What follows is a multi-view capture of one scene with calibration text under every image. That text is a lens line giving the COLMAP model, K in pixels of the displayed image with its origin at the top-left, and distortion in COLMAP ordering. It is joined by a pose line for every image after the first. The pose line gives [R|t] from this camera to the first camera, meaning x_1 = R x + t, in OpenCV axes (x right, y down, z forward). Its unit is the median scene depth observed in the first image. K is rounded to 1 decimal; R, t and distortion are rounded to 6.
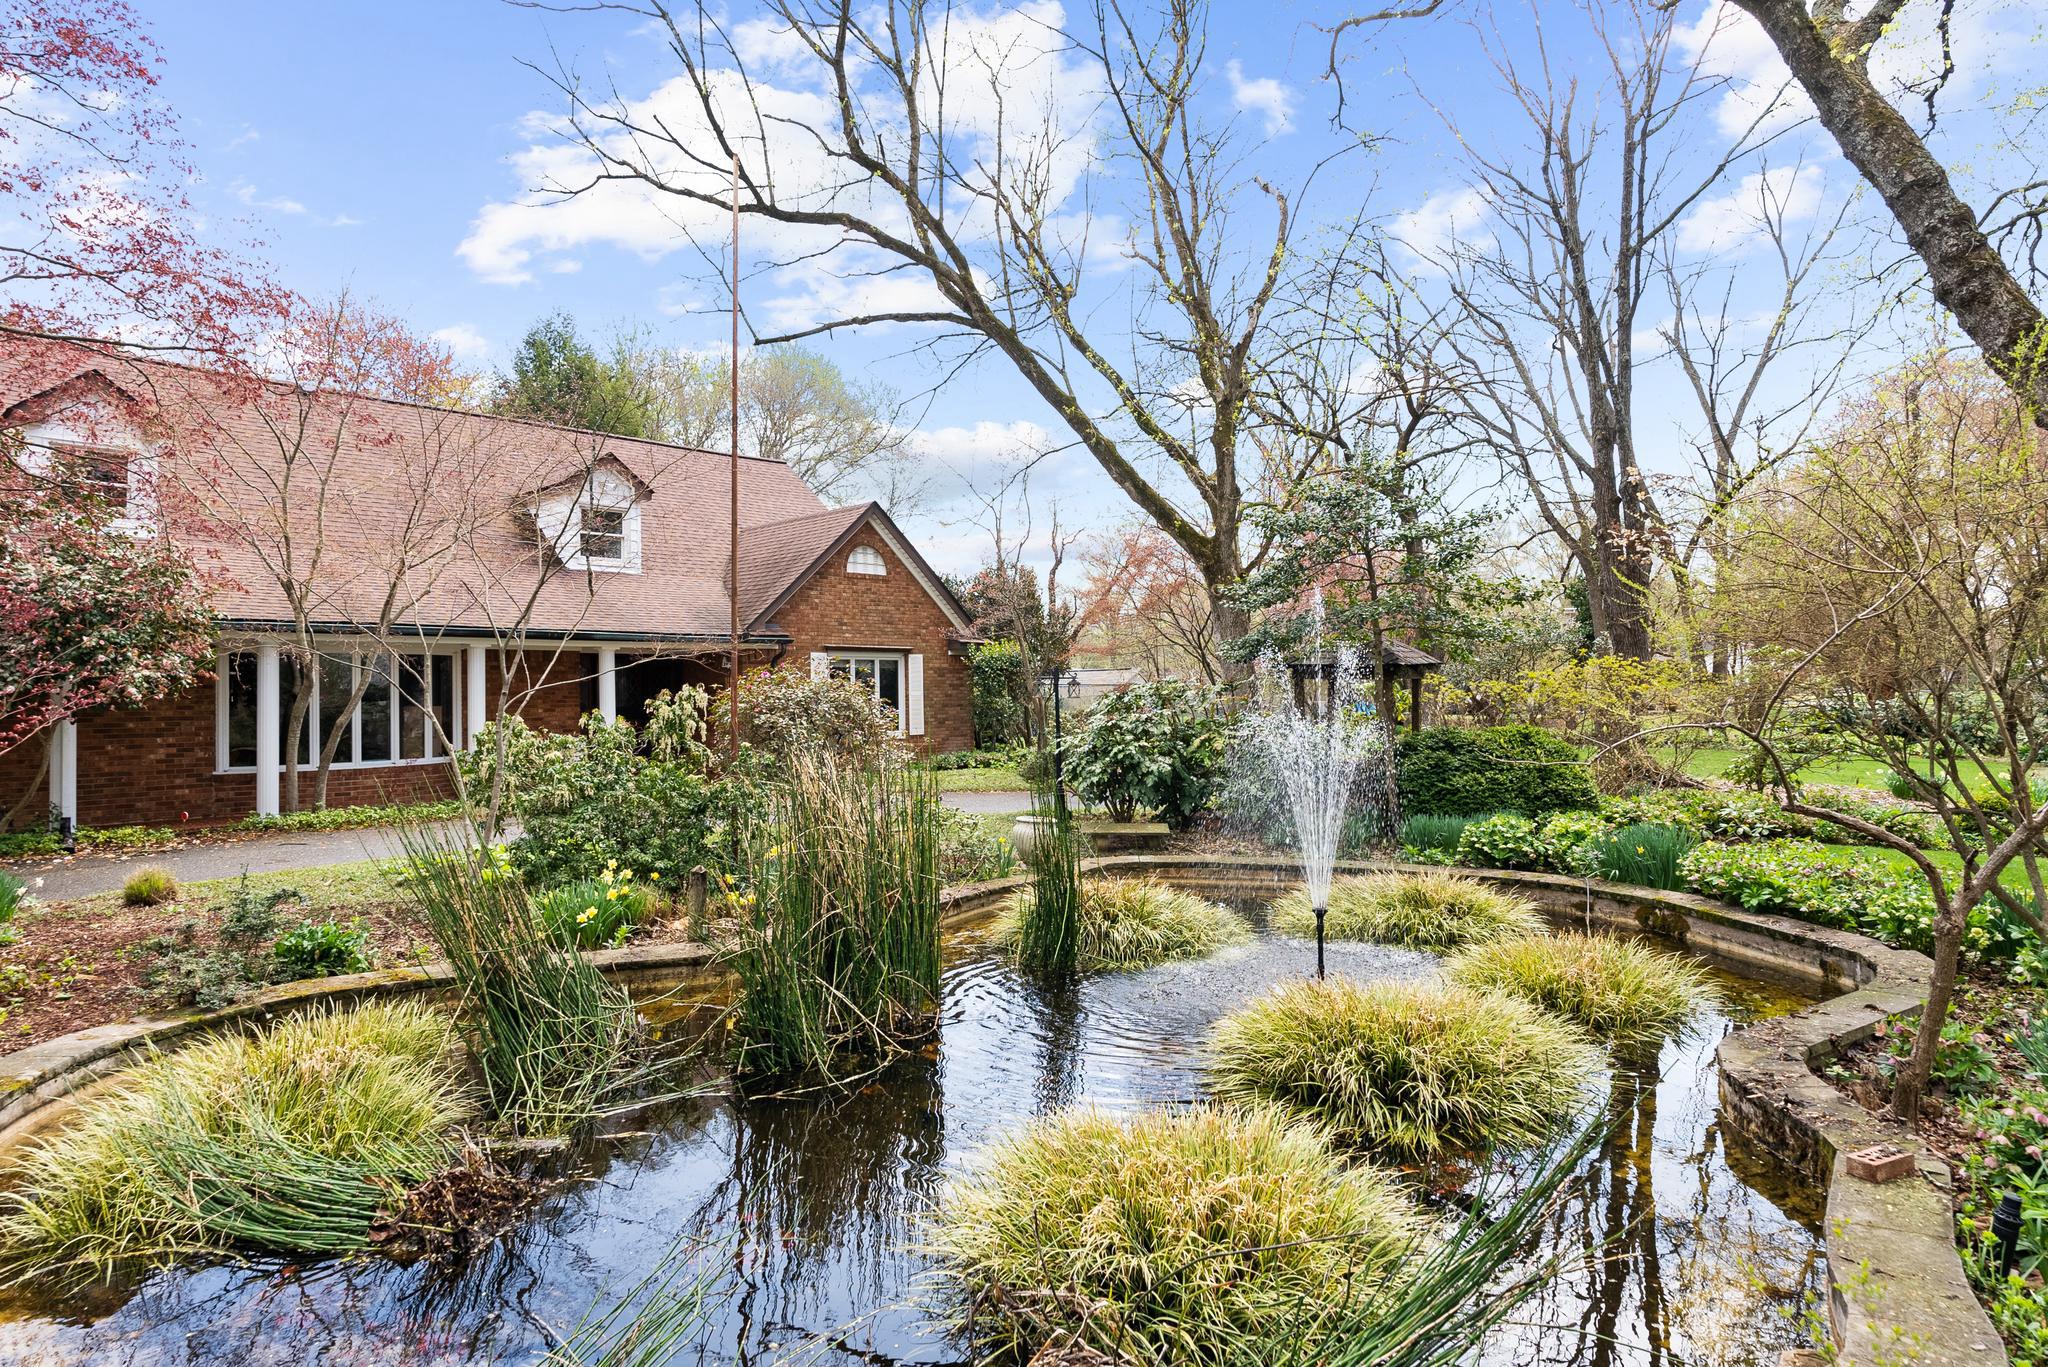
lens RADIAL K [[1152.9, 0, 1027.5], [0, 1152.9, 666.3], [0, 0, 1]] dist [0.005574, 0.001660]
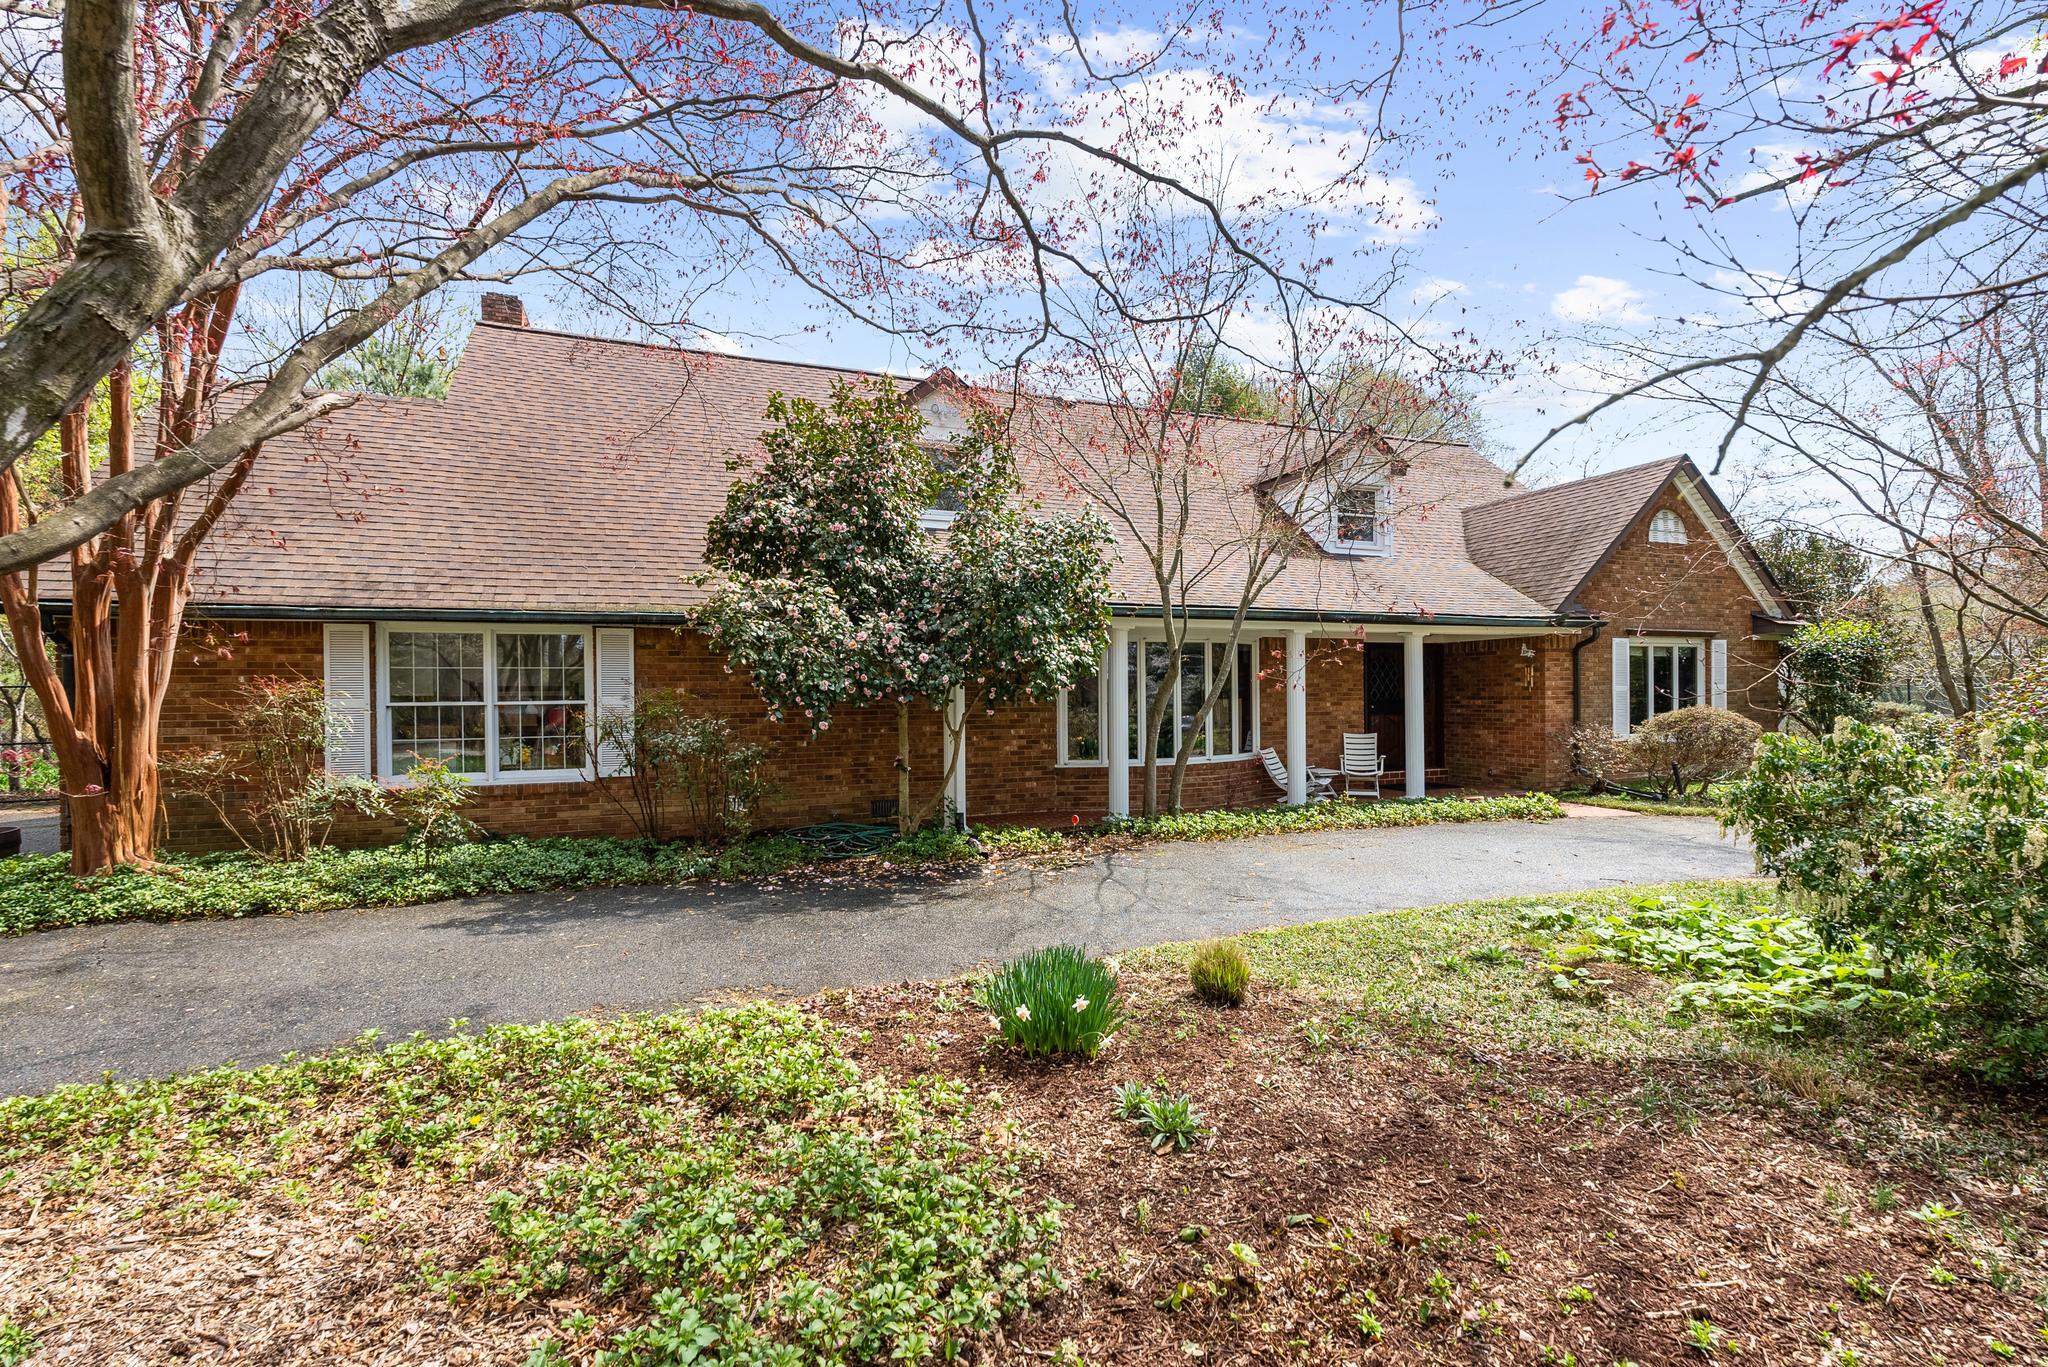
lens RADIAL K [[898.8, 0, 1033.1], [0, 898.8, 680.7], [0, 0, 1]] dist [-0.004886, -0.000509]
pose [[0.899312, 0.002112, -0.437303, -0.377167], [0.006003, 0.999834, 0.017176, 0.007414], [0.437267, -0.018072, 0.899150, 0.302389]]
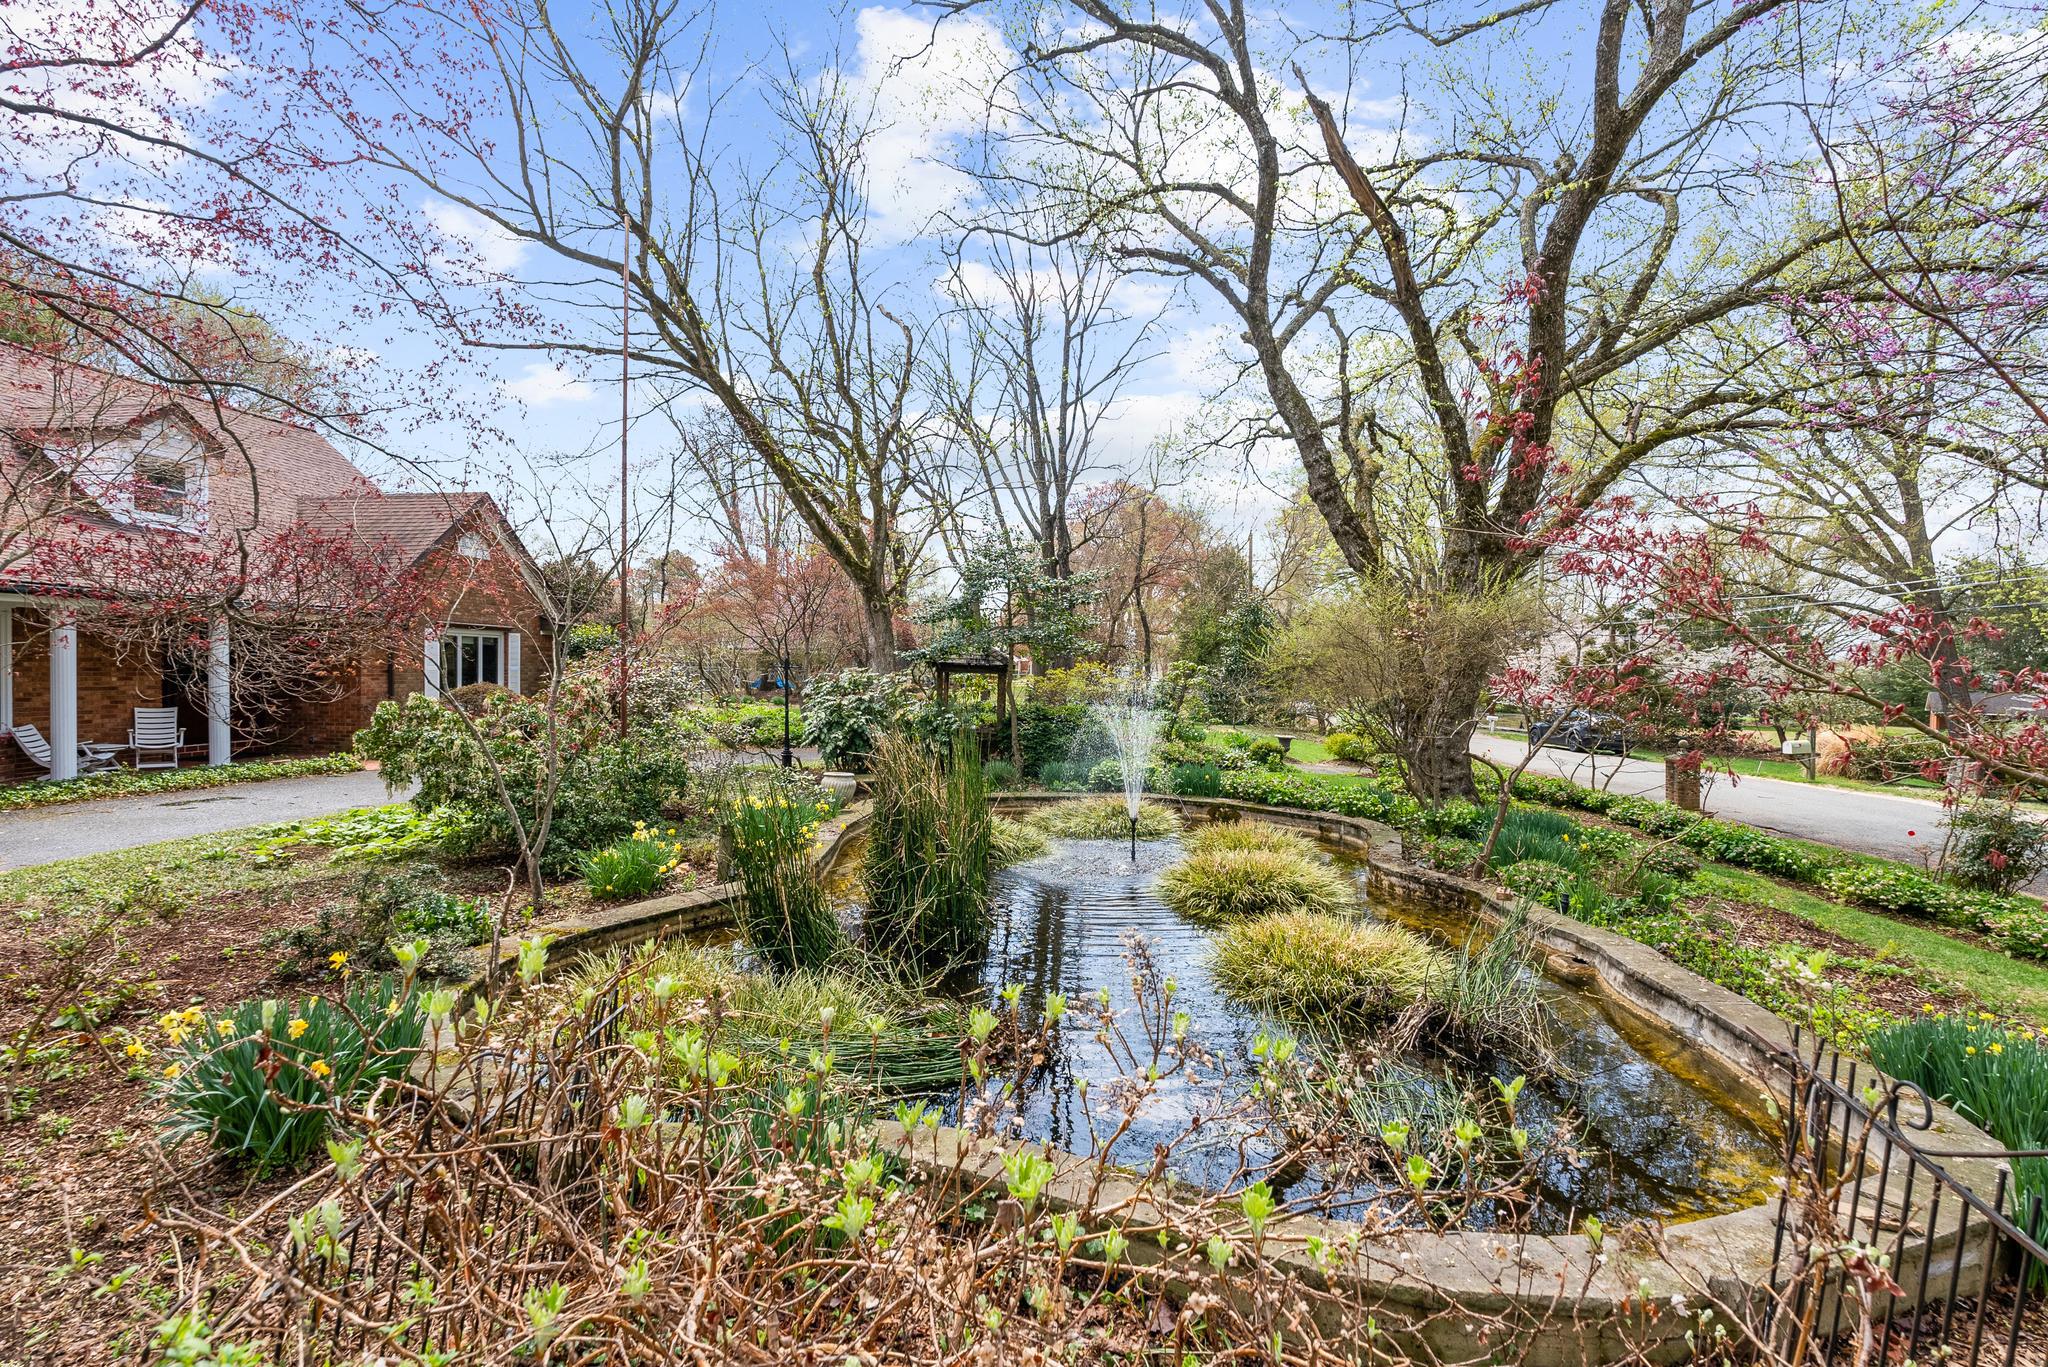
lens RADIAL K [[898.8, 0, 1026.2], [0, 898.8, 688.5], [0, 0, 1]] dist [-0.004886, -0.000509]
pose [[0.814132, 0.014213, 0.580506, -0.287652], [-0.041275, 0.998588, 0.033437, -0.009353], [-0.579212, -0.051183, 0.813569, 0.007029]]
